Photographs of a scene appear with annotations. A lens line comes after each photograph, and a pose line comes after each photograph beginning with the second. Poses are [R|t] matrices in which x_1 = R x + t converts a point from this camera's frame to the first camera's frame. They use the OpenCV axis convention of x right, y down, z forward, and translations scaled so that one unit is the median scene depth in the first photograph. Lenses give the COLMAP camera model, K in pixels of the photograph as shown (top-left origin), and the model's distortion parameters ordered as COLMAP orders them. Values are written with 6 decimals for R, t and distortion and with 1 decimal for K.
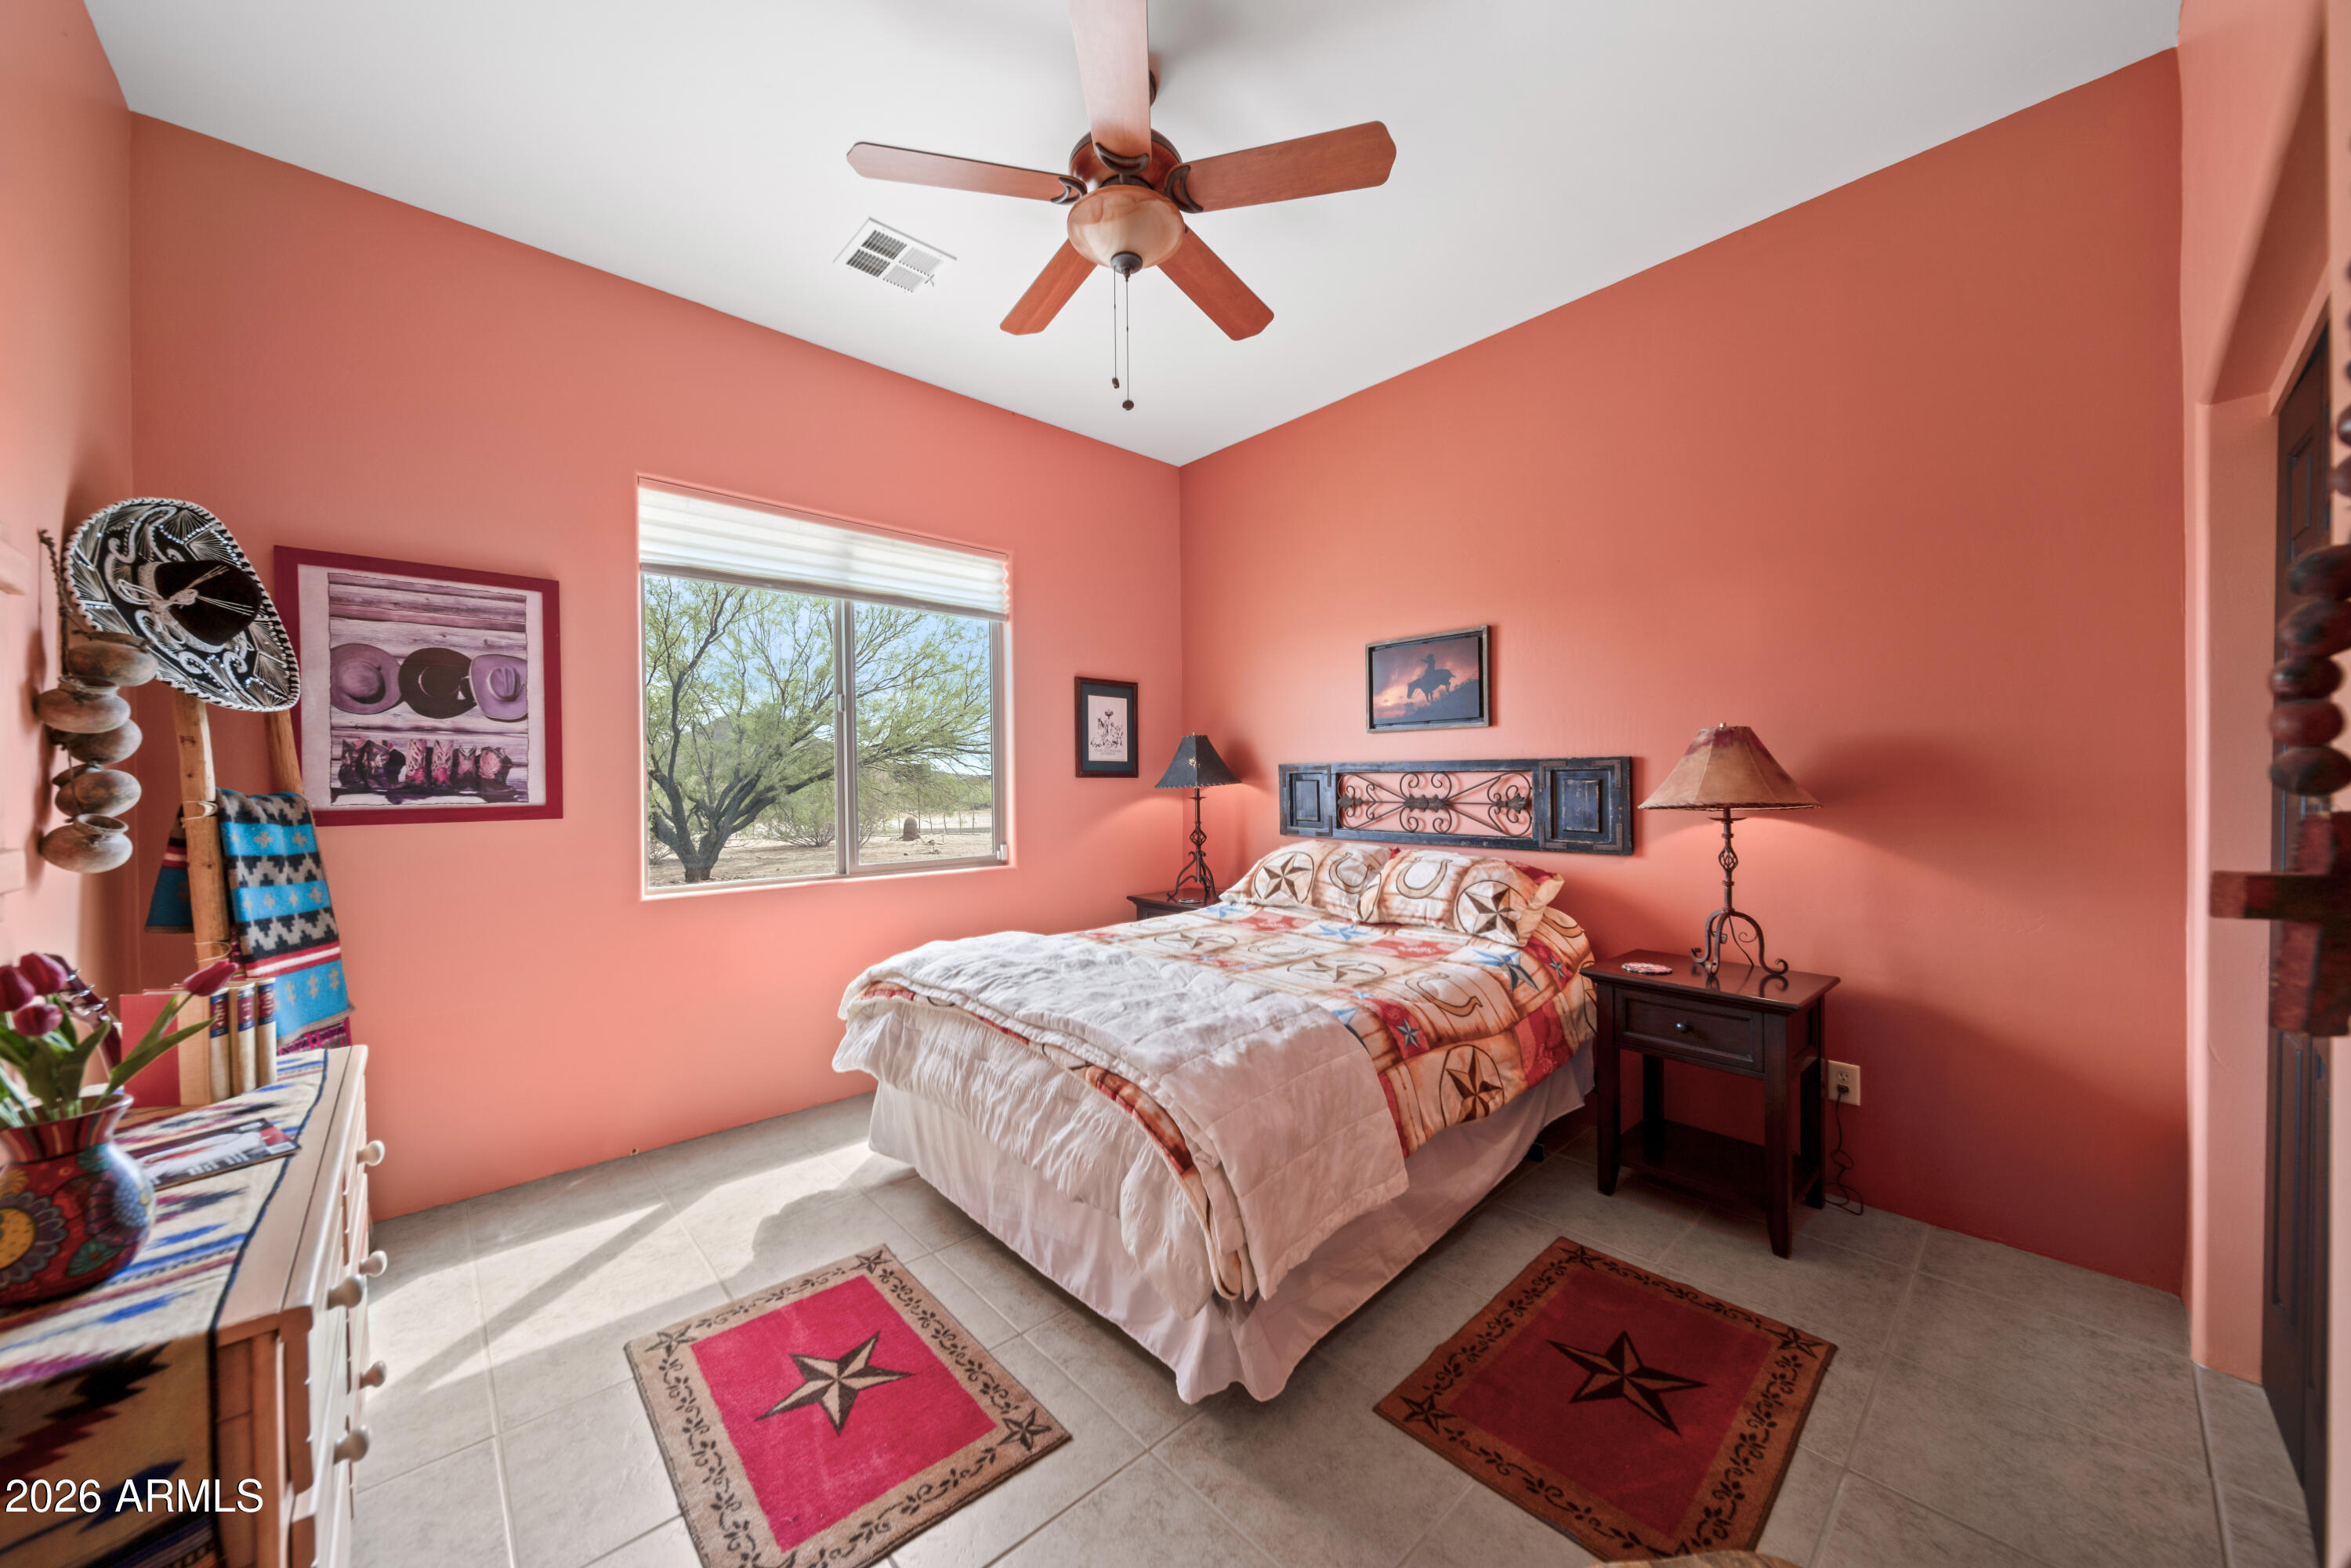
lens RADIAL K [[826.9, 0, 1183.8], [0, 826.9, 792.3], [0, 0, 1]] dist [0.001496, -0.002304]
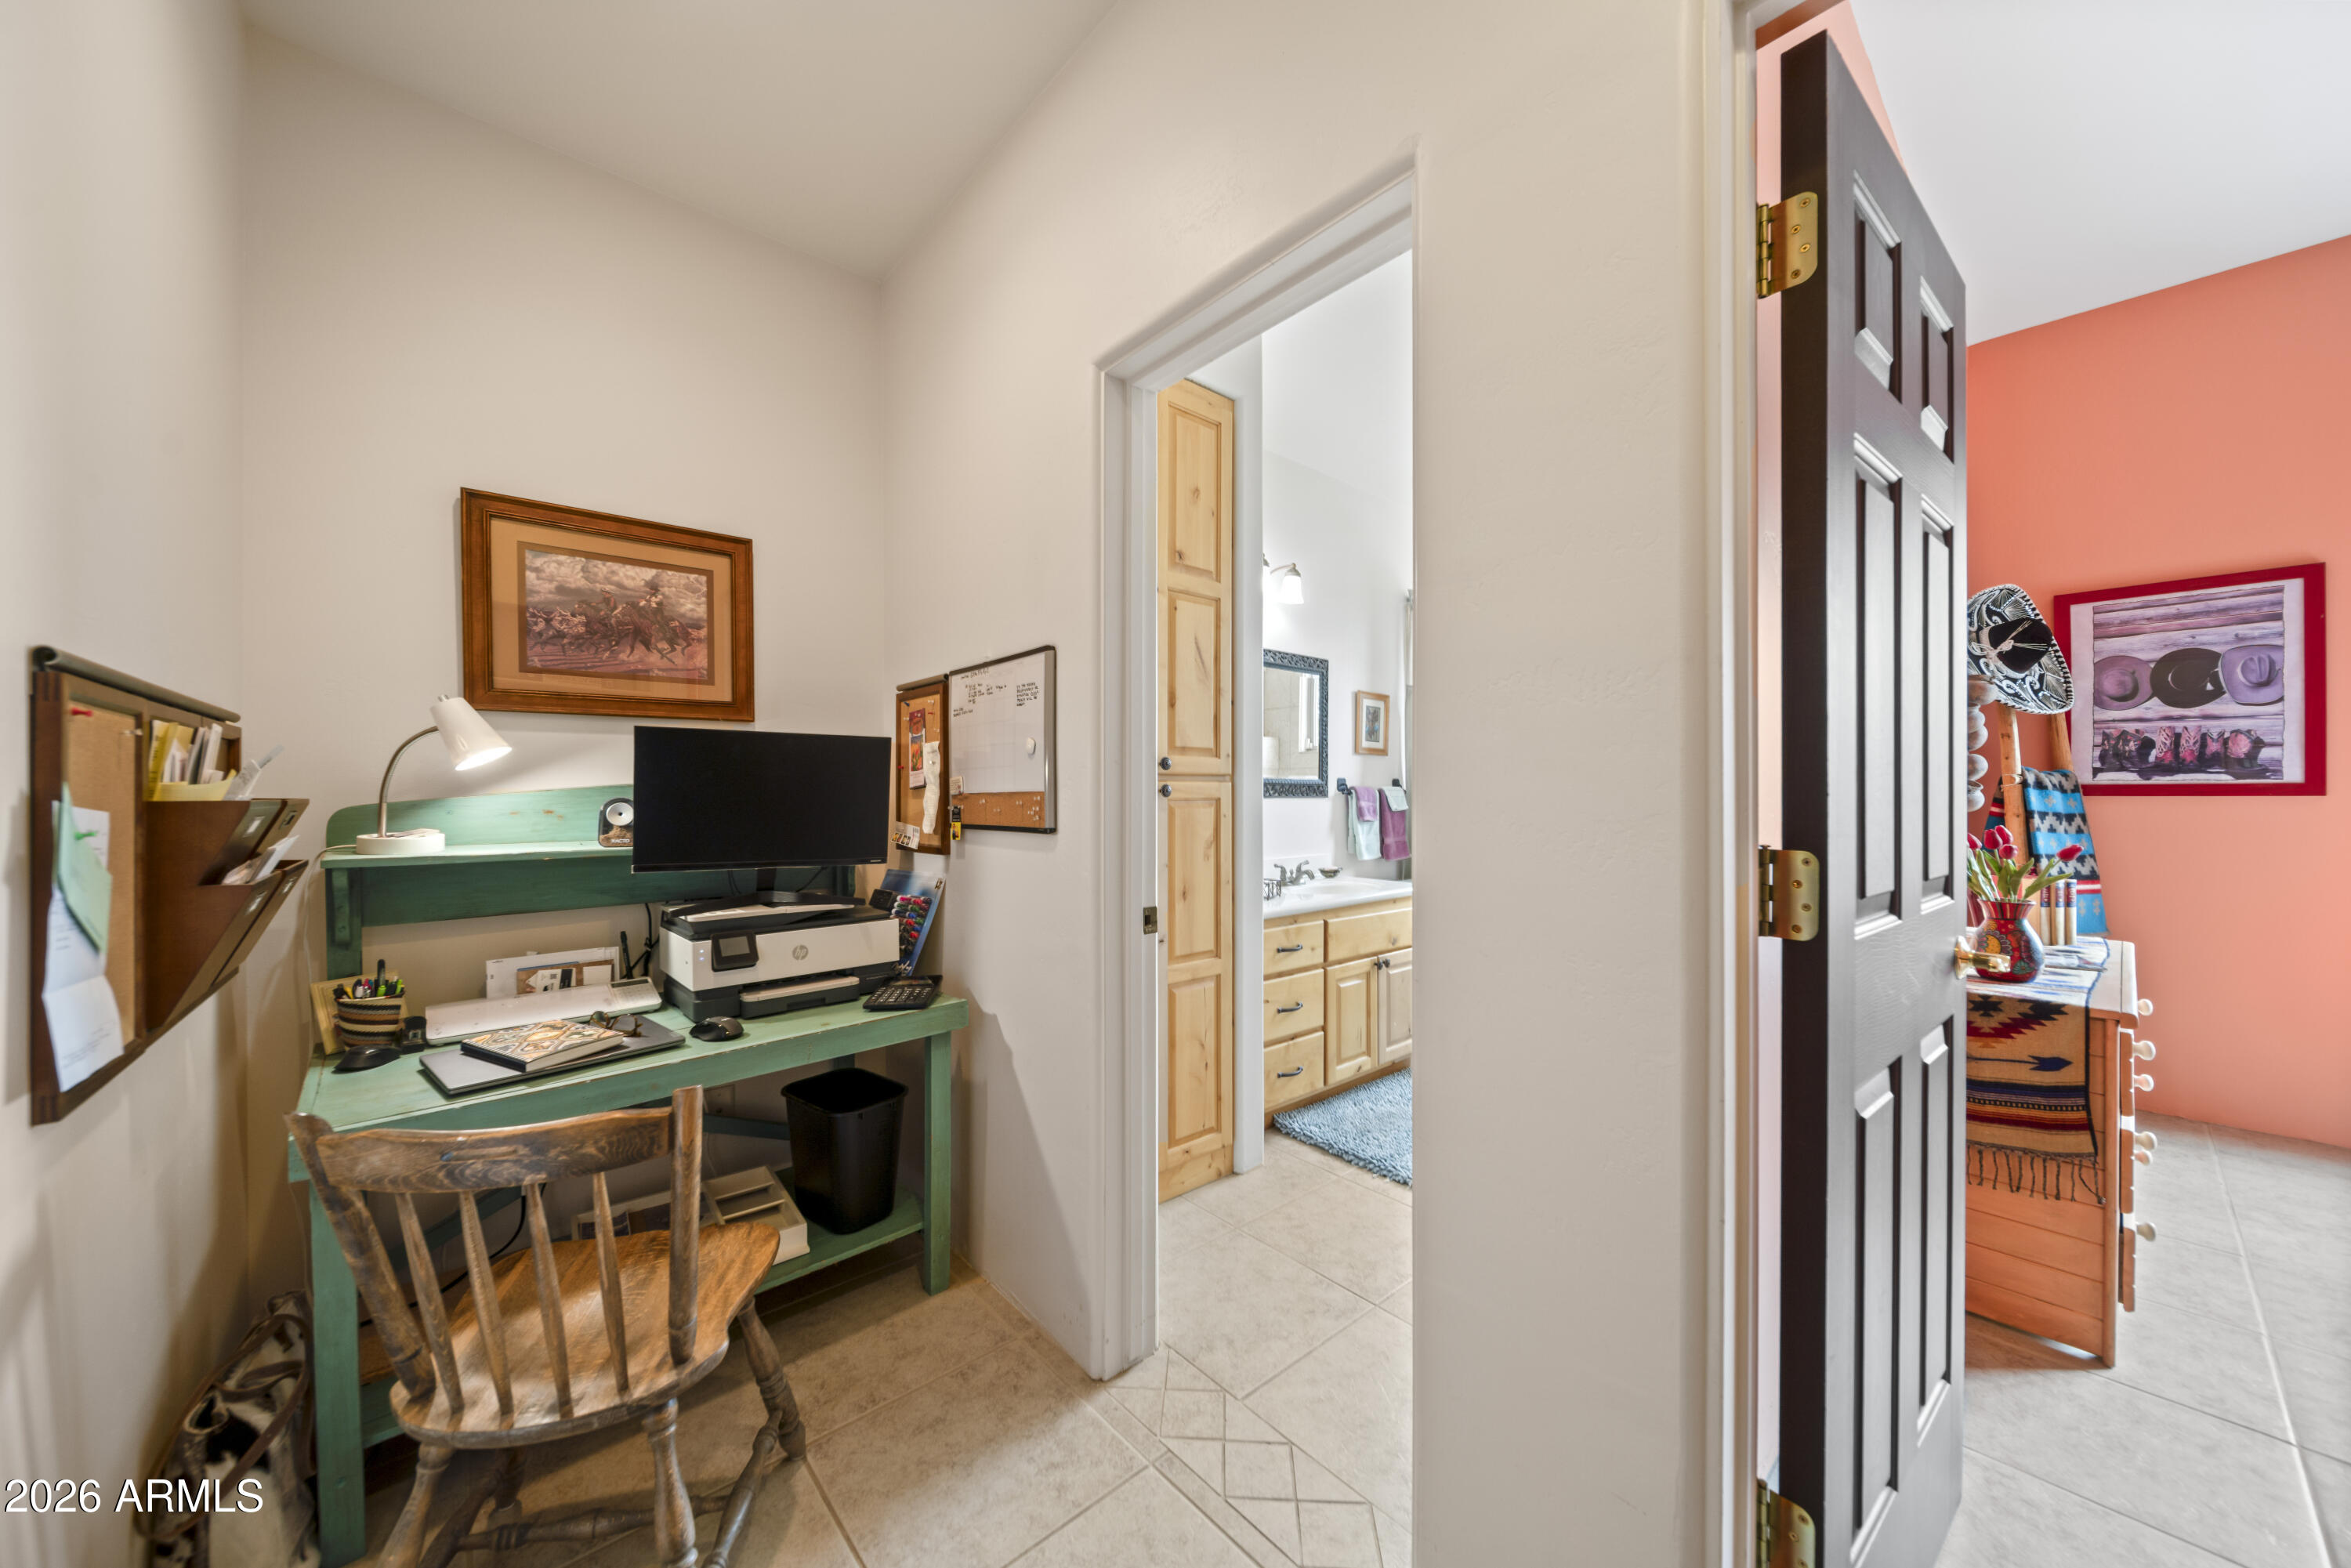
lens RADIAL K [[826.9, 0, 1183.8], [0, 826.9, 792.3], [0, 0, 1]] dist [0.001496, -0.002304]
pose [[-0.024132, 0.006475, -0.999688, 0.336673], [-0.011093, 0.999916, 0.006744, 0.042157], [0.999647, 0.011252, -0.024058, -0.435250]]
